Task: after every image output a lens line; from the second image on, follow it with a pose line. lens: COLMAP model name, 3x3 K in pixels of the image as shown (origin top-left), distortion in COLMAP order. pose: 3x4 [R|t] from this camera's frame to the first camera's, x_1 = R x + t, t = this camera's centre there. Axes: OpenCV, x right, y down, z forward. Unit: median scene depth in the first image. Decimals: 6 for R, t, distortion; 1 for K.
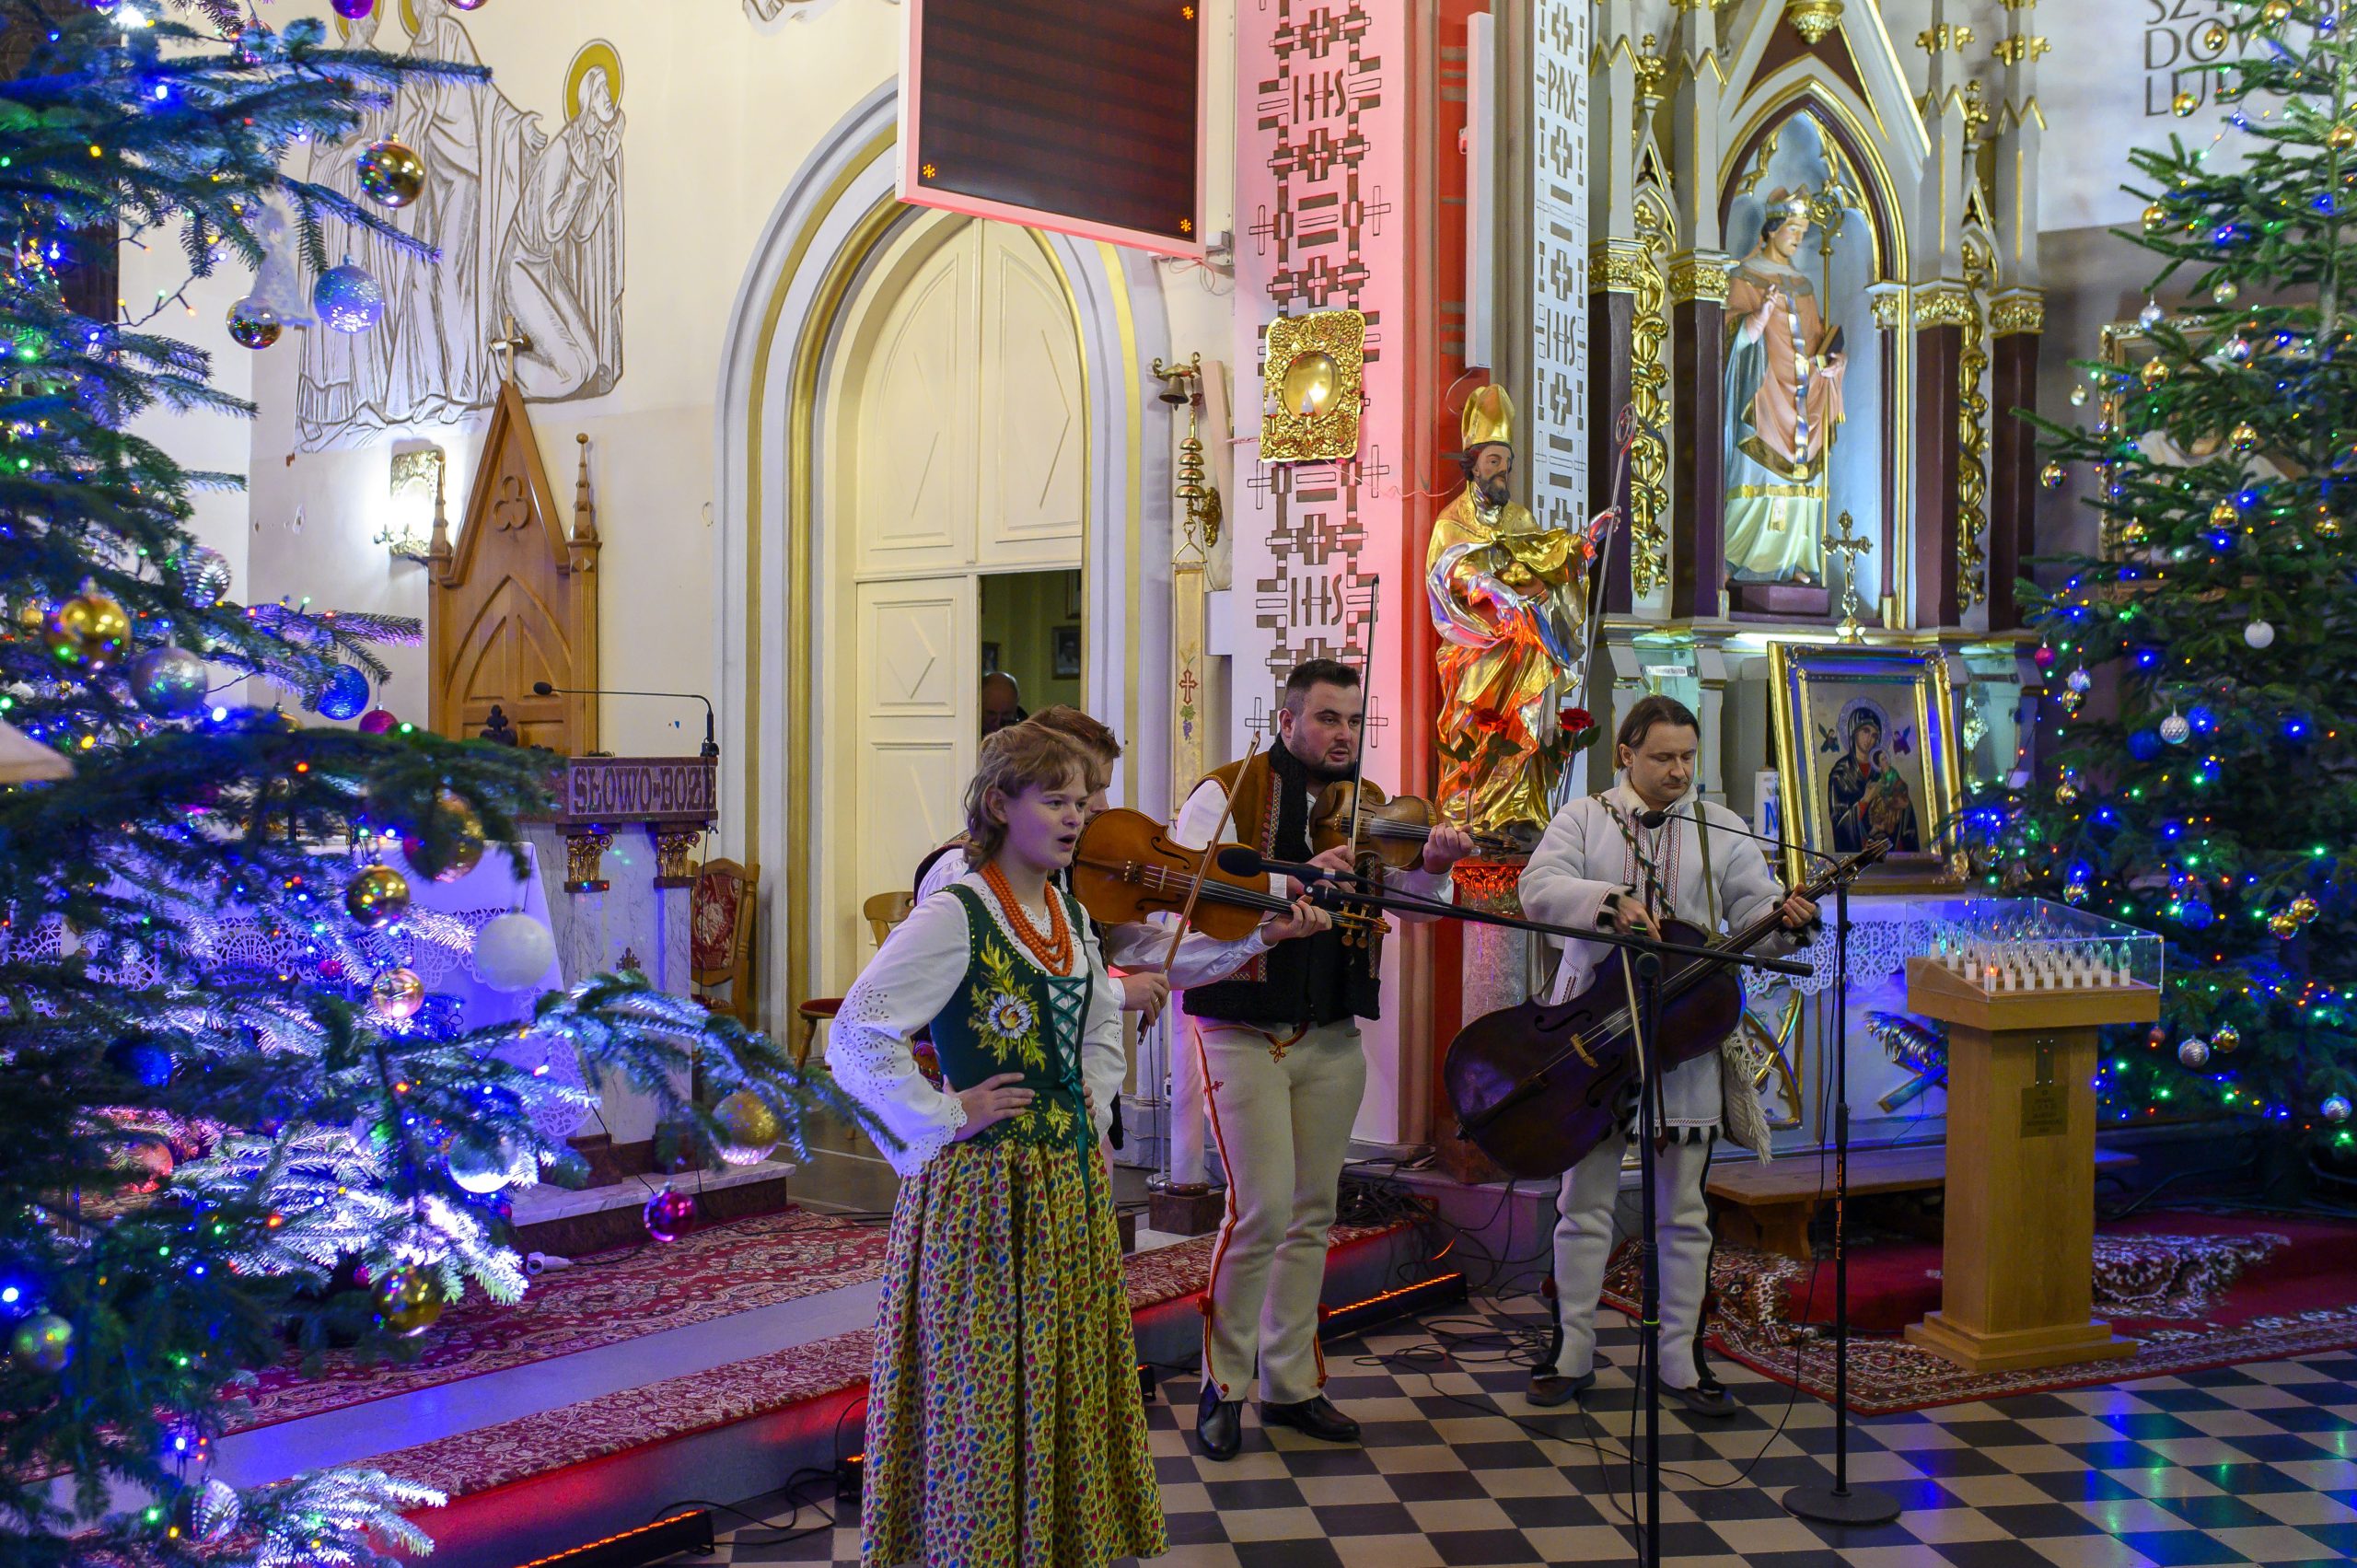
lens RADIAL K [[2320.1, 0, 1192.3], [0, 2320.1, 791.8], [0, 0, 1]] dist [-0.066999, 0.113059]
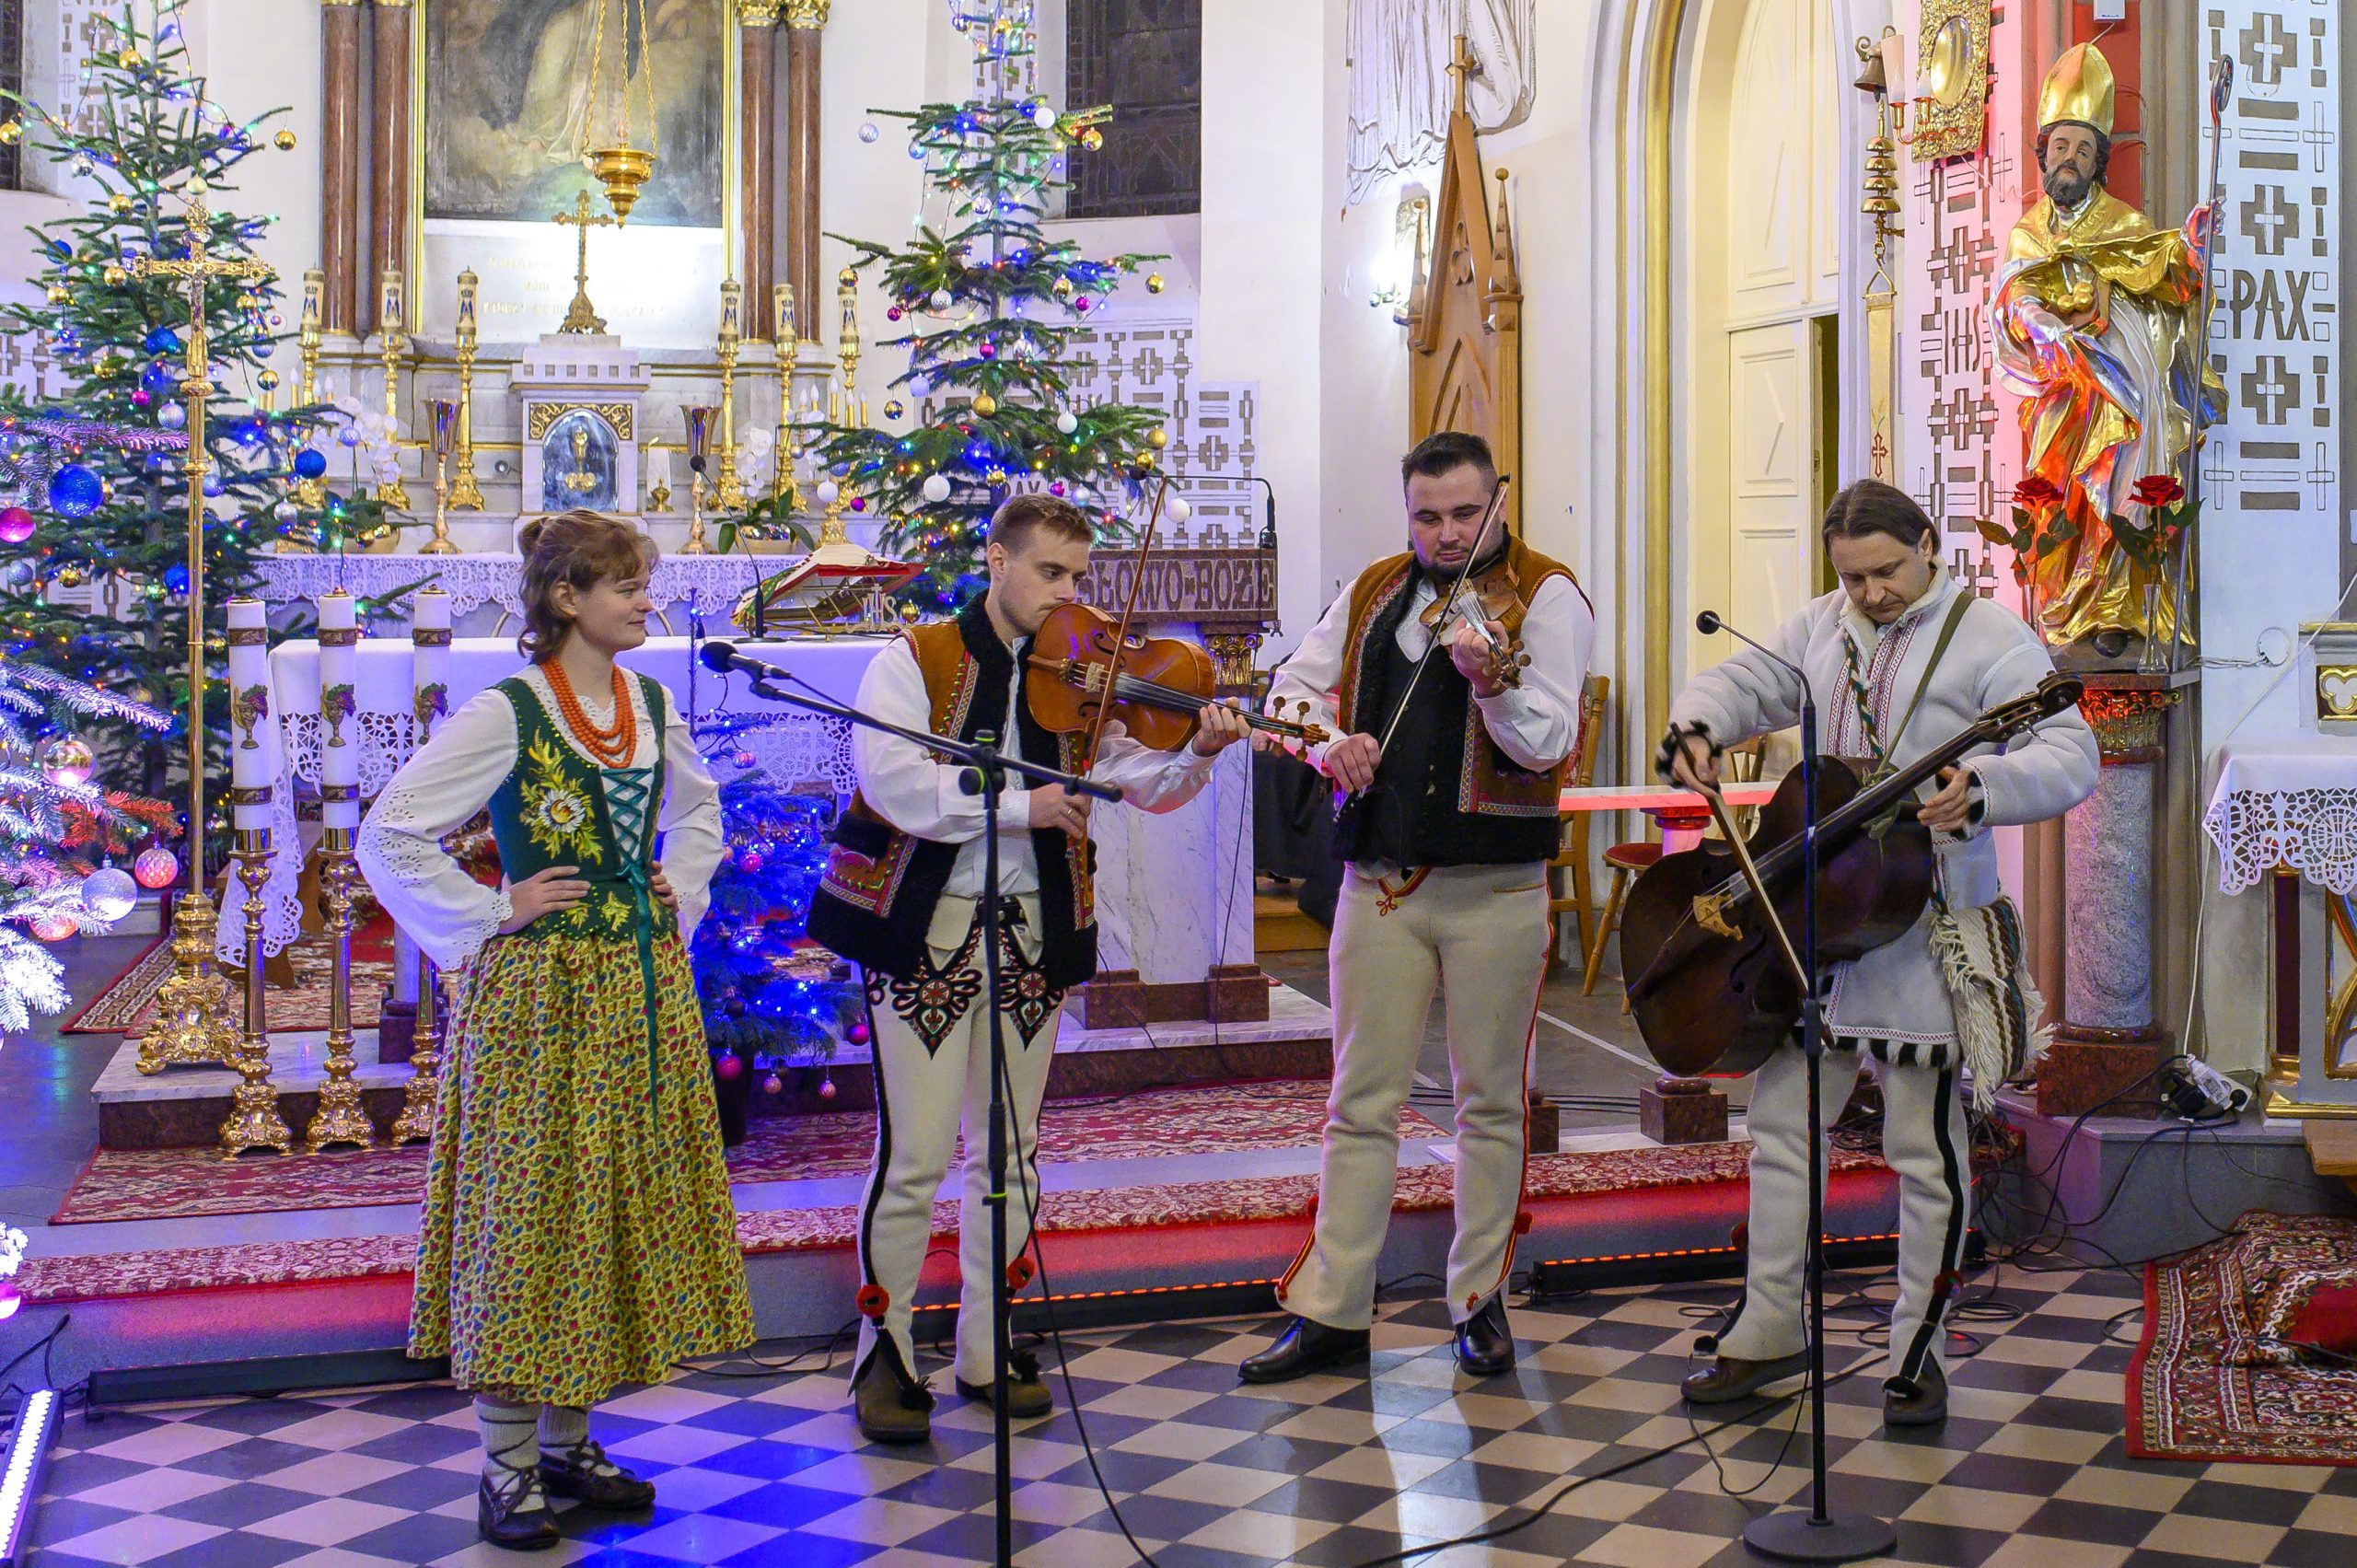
lens RADIAL K [[3155.3, 0, 1610.0], [0, 3155.3, 515.1], [0, 0, 1]] dist [-0.066970, 0.076872]
pose [[0.844125, -0.011488, -0.536023, 0.512100], [-0.002793, 0.999663, -0.025823, 0.002530], [0.536139, 0.023295, 0.843808, 0.061954]]
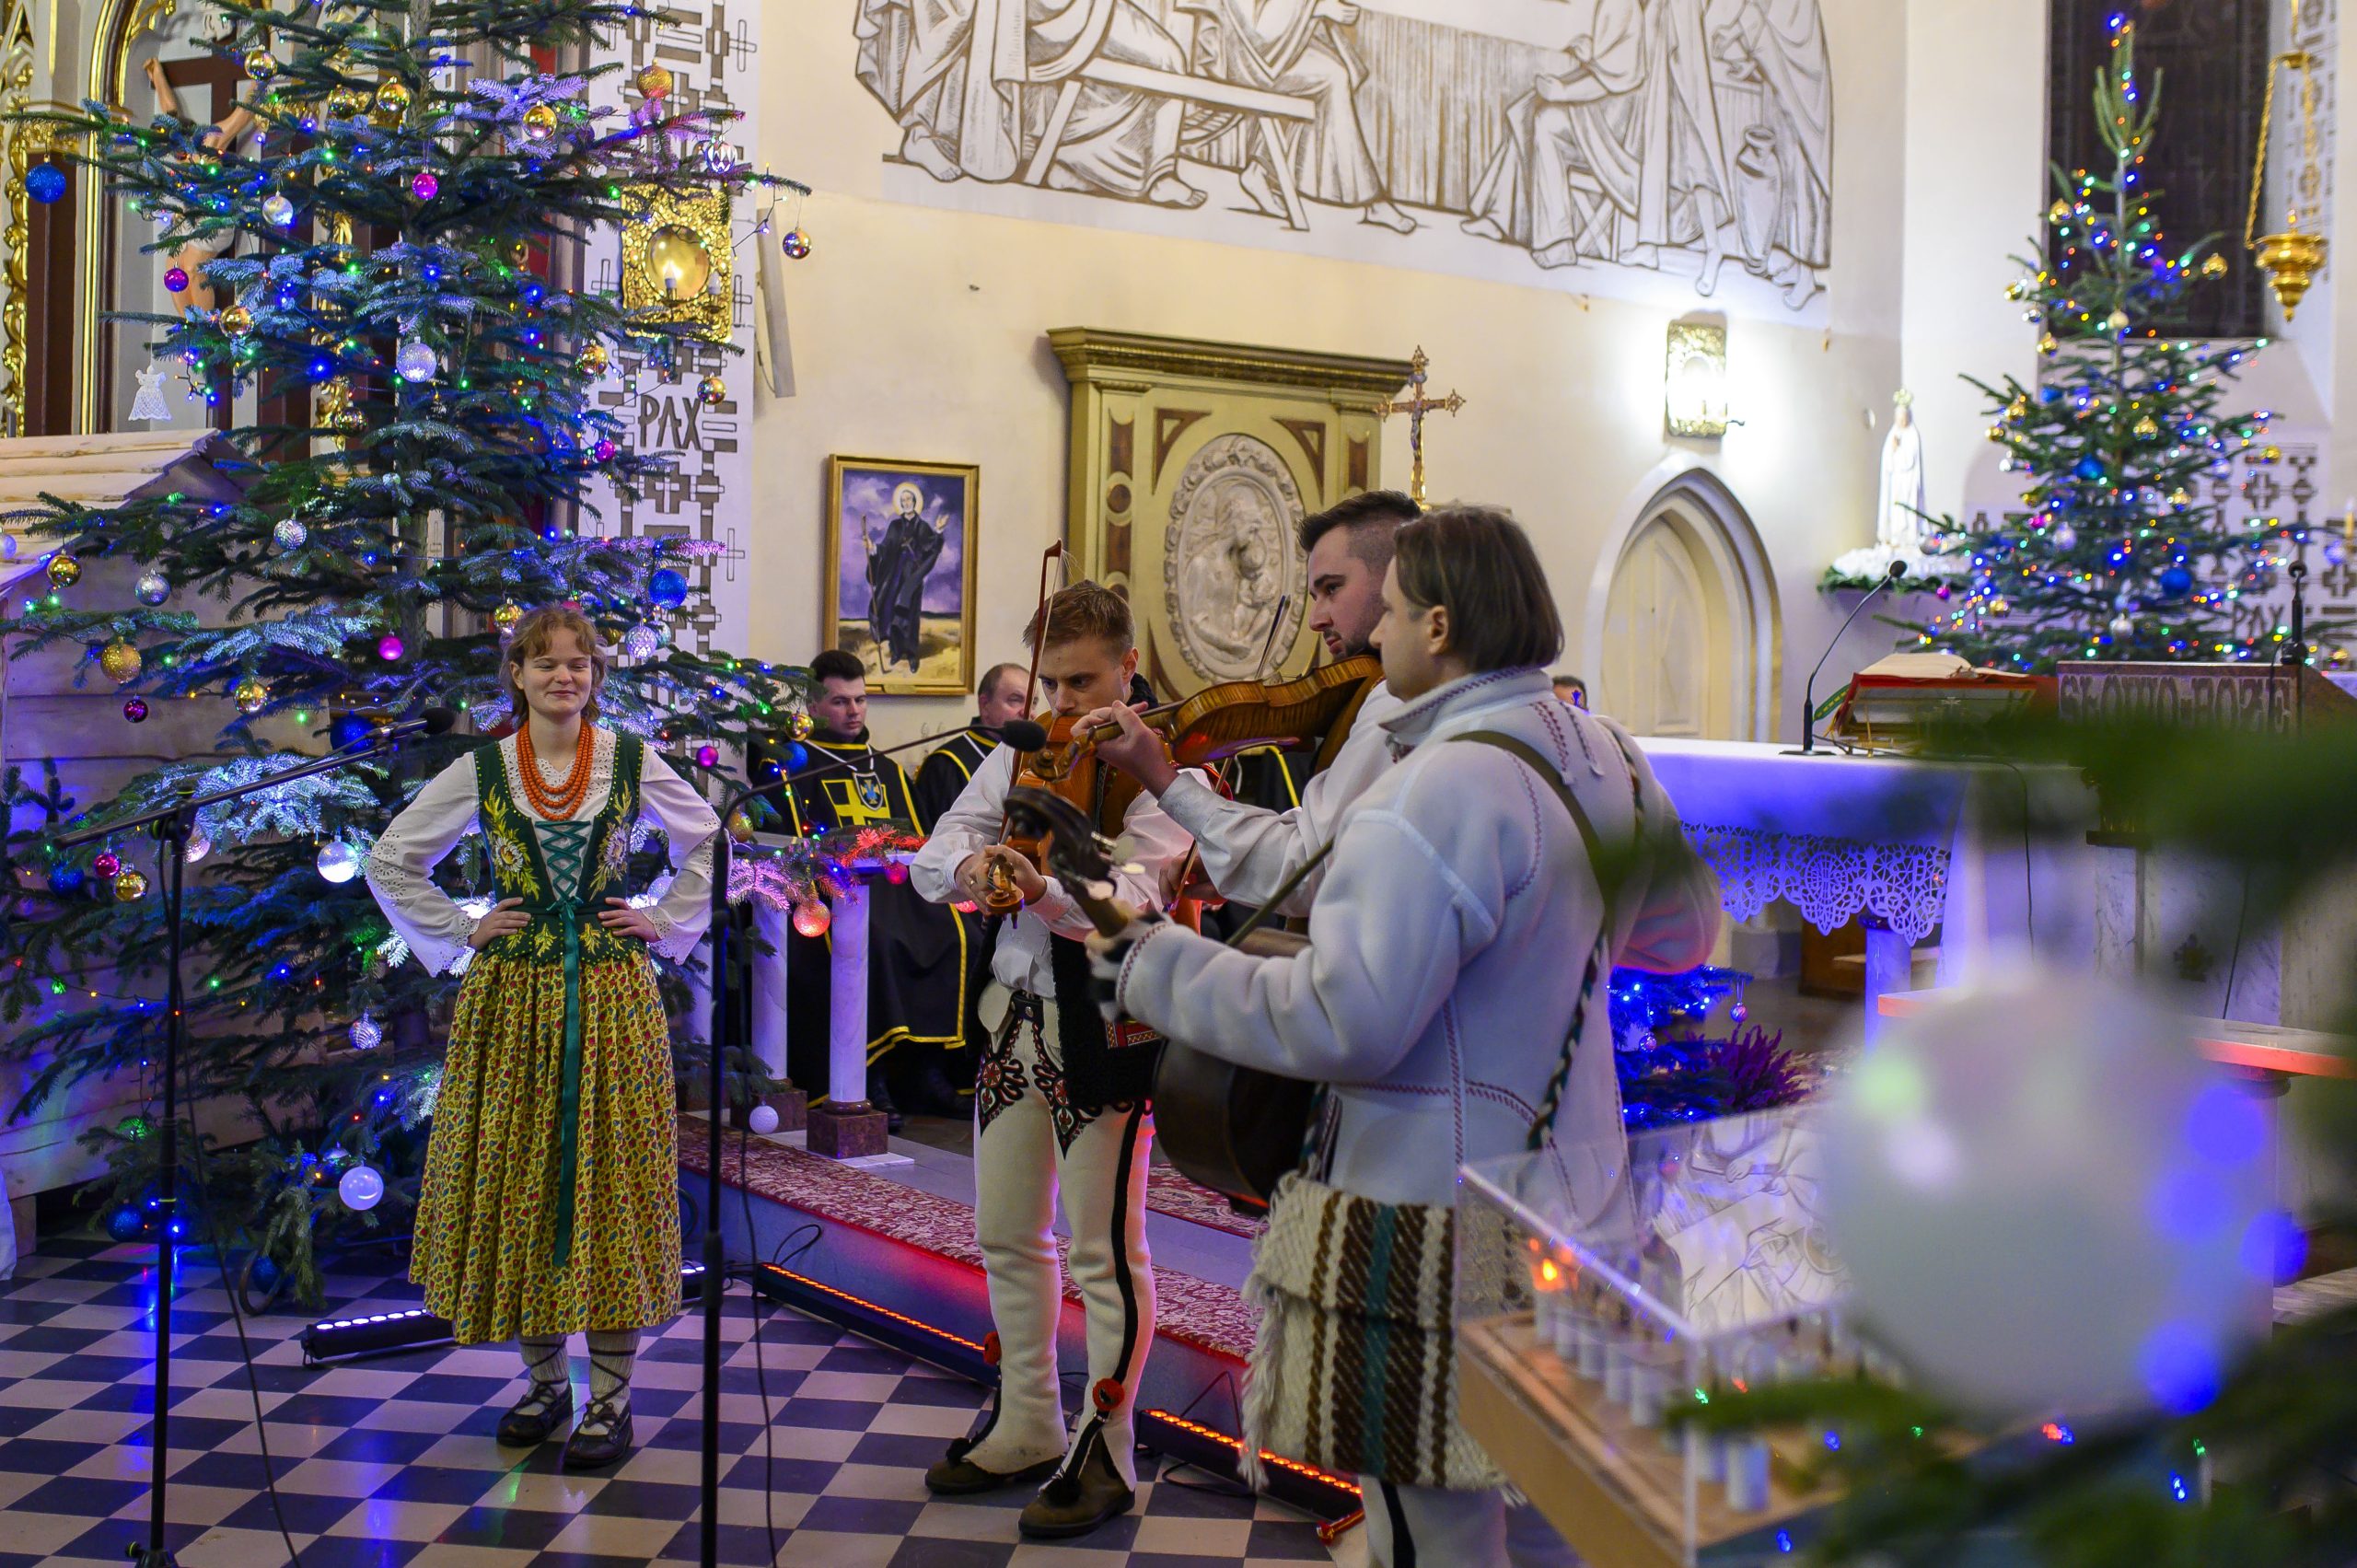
lens RADIAL K [[2663.0, 0, 1065.1], [0, 2663.0, 661.5], [0, 0, 1]] dist [-0.063007, 0.049973]
pose [[-0.268774, -0.003963, -0.963195, 0.579313], [-0.035526, 0.999352, 0.005801, -0.007859], [0.962548, 0.035777, -0.268741, 0.822454]]
